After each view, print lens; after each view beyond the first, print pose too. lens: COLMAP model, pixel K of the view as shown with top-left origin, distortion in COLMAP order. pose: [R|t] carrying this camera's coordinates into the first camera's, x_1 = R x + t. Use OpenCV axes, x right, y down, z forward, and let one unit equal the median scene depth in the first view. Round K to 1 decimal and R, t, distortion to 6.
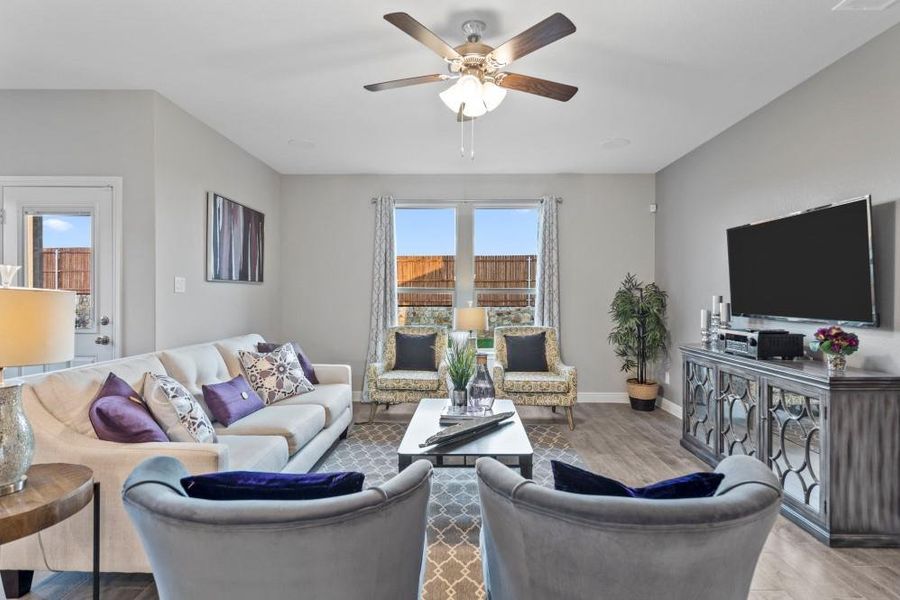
lens RADIAL K [[438.3, 0, 455.5], [0, 438.3, 298.5], [0, 0, 1]] dist [0.002745, 0.001106]
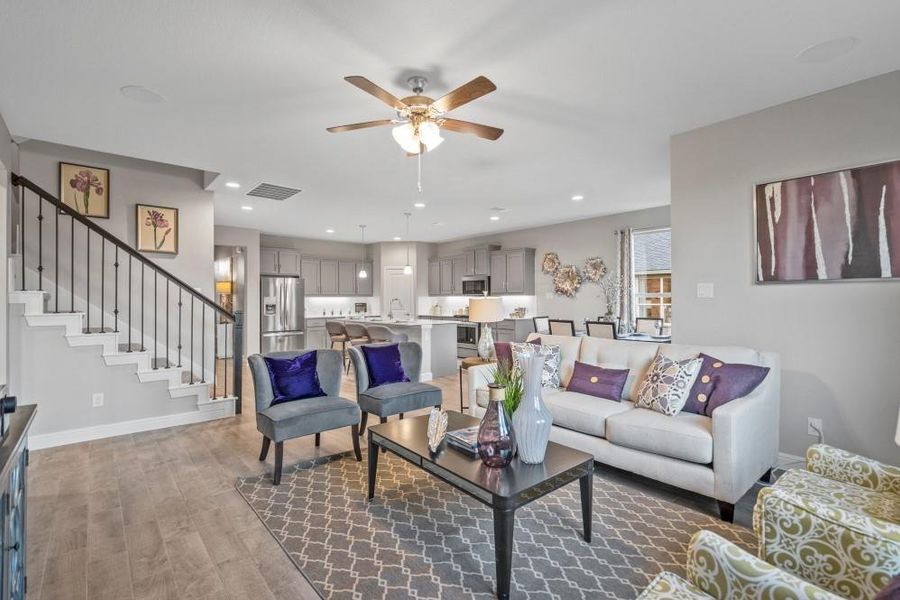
lens RADIAL K [[411.1, 0, 454.5], [0, 411.1, 296.3], [0, 0, 1]] dist [0.001416, 0.000860]
pose [[-0.740246, -0.006541, -0.672304, 0.449653], [-0.003801, 0.999977, -0.005544, -0.006942], [0.672325, -0.001548, -0.740254, 1.166415]]
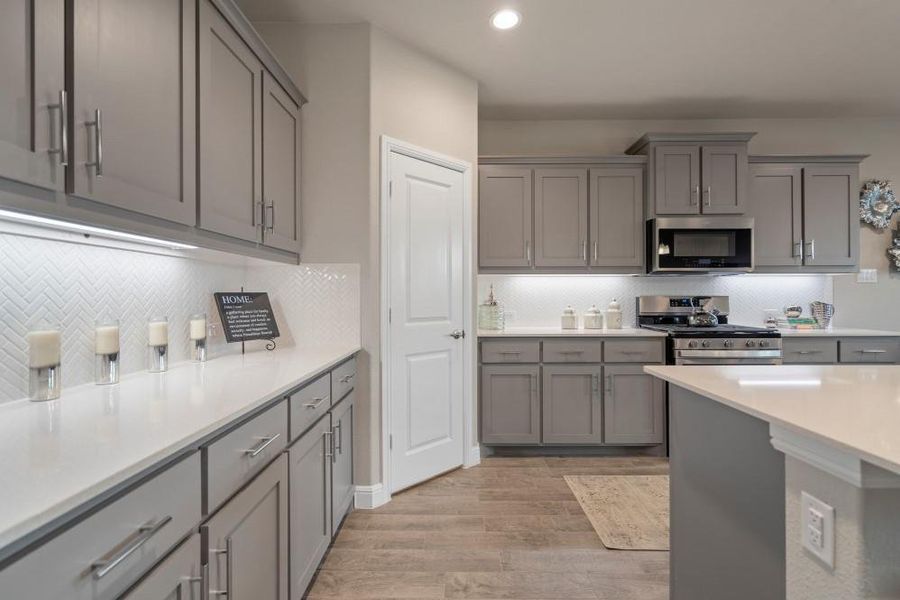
lens RADIAL K [[411.1, 0, 454.5], [0, 411.1, 296.3], [0, 0, 1]] dist [0.001416, 0.000860]
pose [[0.003173, -0.003710, -0.999988, -0.371774], [-0.004662, 0.999982, -0.003725, 0.029667], [0.999984, 0.004674, 0.003156, -0.969758]]
